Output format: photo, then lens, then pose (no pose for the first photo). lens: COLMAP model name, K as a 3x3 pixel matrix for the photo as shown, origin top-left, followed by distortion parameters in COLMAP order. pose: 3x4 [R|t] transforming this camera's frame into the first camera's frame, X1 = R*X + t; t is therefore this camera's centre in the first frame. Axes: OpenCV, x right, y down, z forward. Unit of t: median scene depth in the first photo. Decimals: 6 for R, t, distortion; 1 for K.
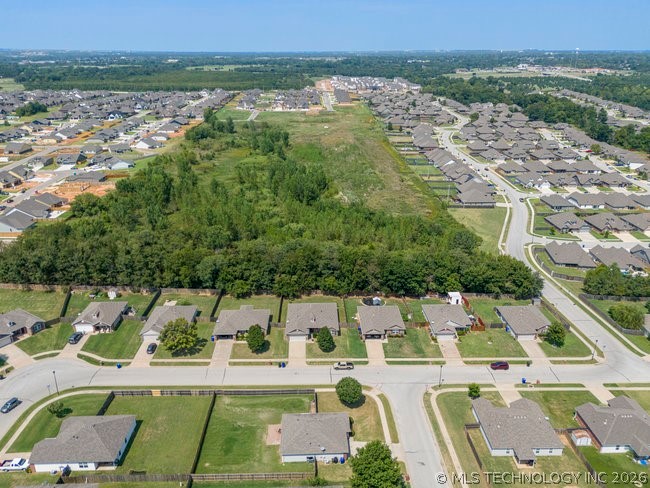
lens RADIAL K [[486.3, 0, 320.0], [0, 486.3, 247.6], [0, 0, 1]] dist [0.078774, -0.075400]
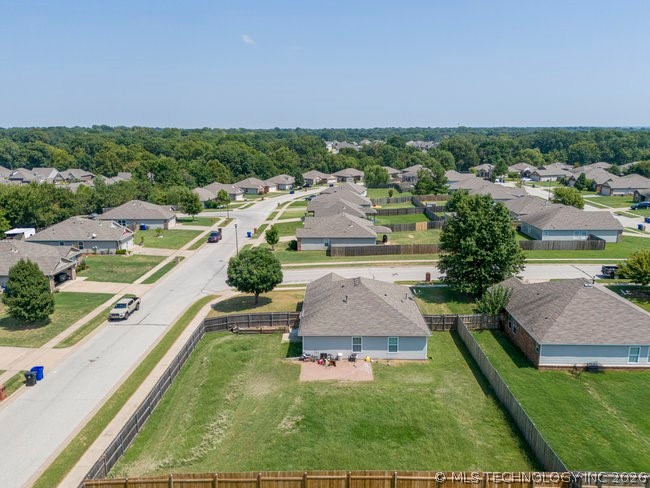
lens RADIAL K [[486.3, 0, 327.1], [0, 486.3, 258.6], [0, 0, 1]] dist [0.078774, -0.075400]
pose [[0.042438, -0.244693, 0.968672, -0.337182], [0.377369, 0.901651, 0.211230, 0.163258], [-0.925090, 0.356583, 0.130603, 0.700015]]
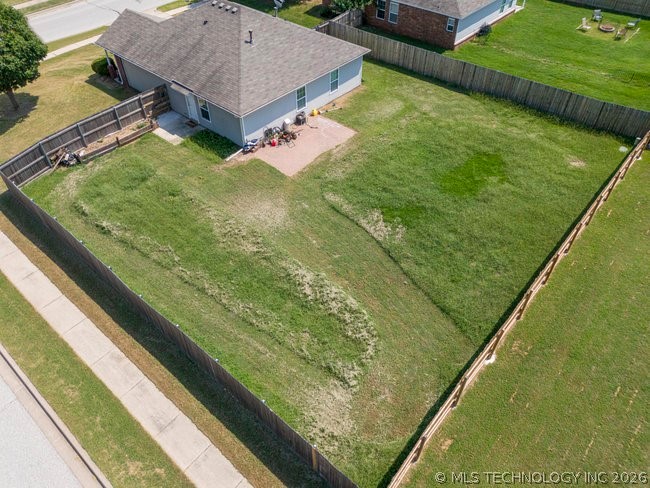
lens RADIAL K [[486.3, 0, 328.0], [0, 486.3, 235.9], [0, 0, 1]] dist [0.078774, -0.075400]
pose [[-0.737427, -0.458539, 0.495926, -0.197791], [0.255681, 0.490087, 0.833332, 0.137065], [-0.625162, 0.741321, -0.244164, 0.830835]]
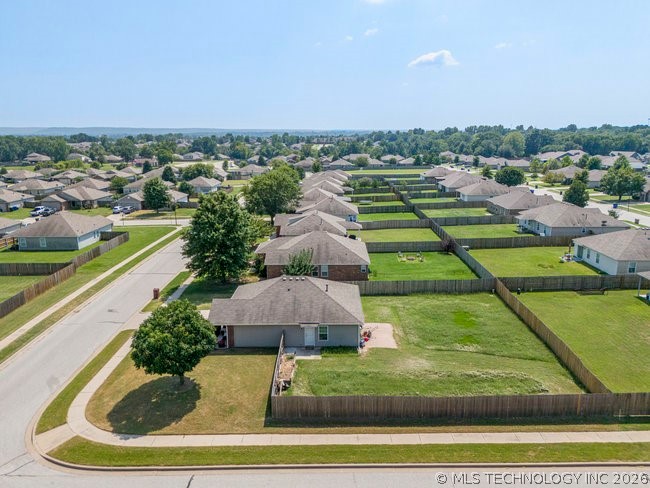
lens RADIAL K [[486.3, 0, 330.4], [0, 486.3, 246.2], [0, 0, 1]] dist [0.078774, -0.075400]
pose [[-0.999231, 0.007135, 0.038565, -0.050050], [0.028028, 0.817721, 0.574932, 0.037397], [-0.027434, 0.575570, -0.817292, 1.003611]]
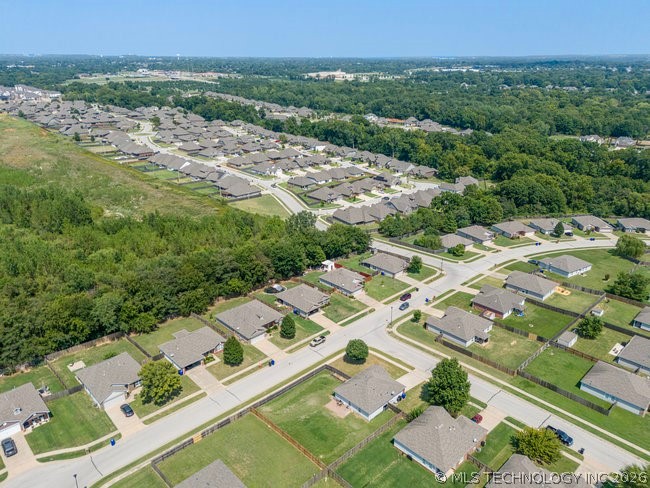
lens RADIAL K [[486.3, 0, 325.3], [0, 486.3, 241.3], [0, 0, 1]] dist [0.078774, -0.075400]
pose [[0.737169, -0.237718, 0.632513, -0.537949], [0.250324, 0.965545, 0.071138, -0.045871], [-0.627630, 0.105892, 0.771276, 0.108437]]
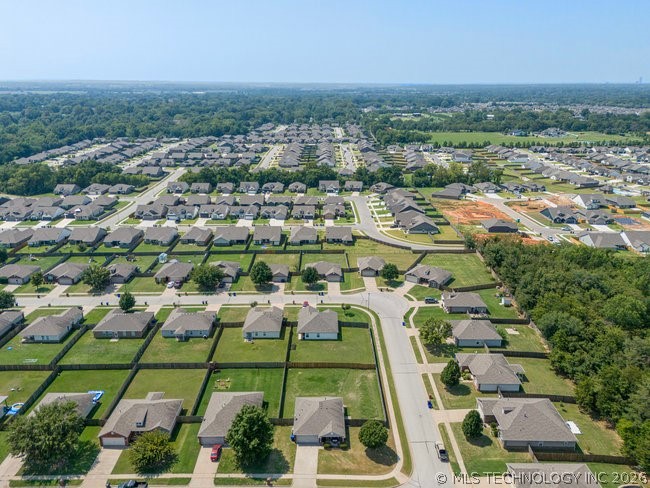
lens RADIAL K [[486.3, 0, 329.1], [0, 486.3, 245.1], [0, 0, 1]] dist [0.078774, -0.075400]
pose [[-0.014963, 0.312783, -0.949707, 0.684956], [-0.377108, 0.877906, 0.295077, -0.224416], [0.926048, 0.362558, 0.104817, 0.560685]]
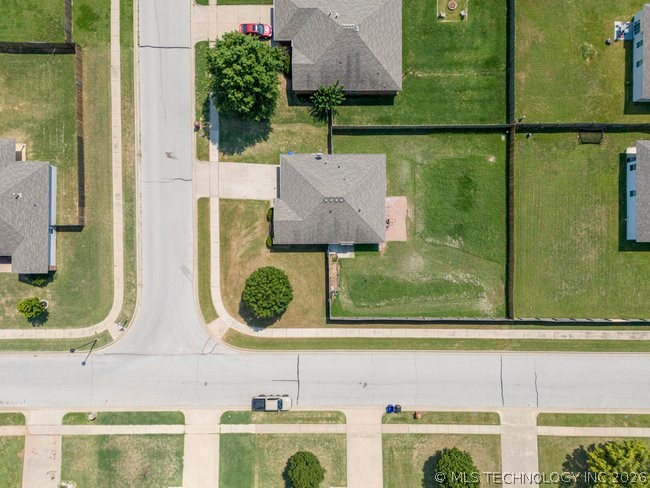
lens RADIAL K [[486.3, 0, 326.6], [0, 486.3, 242.1], [0, 0, 1]] dist [0.078774, -0.075400]
pose [[-0.999649, -0.023360, -0.012474, 0.001072], [-0.003088, -0.365006, 0.931000, -0.156586], [-0.026301, 0.930712, 0.364806, 0.608910]]
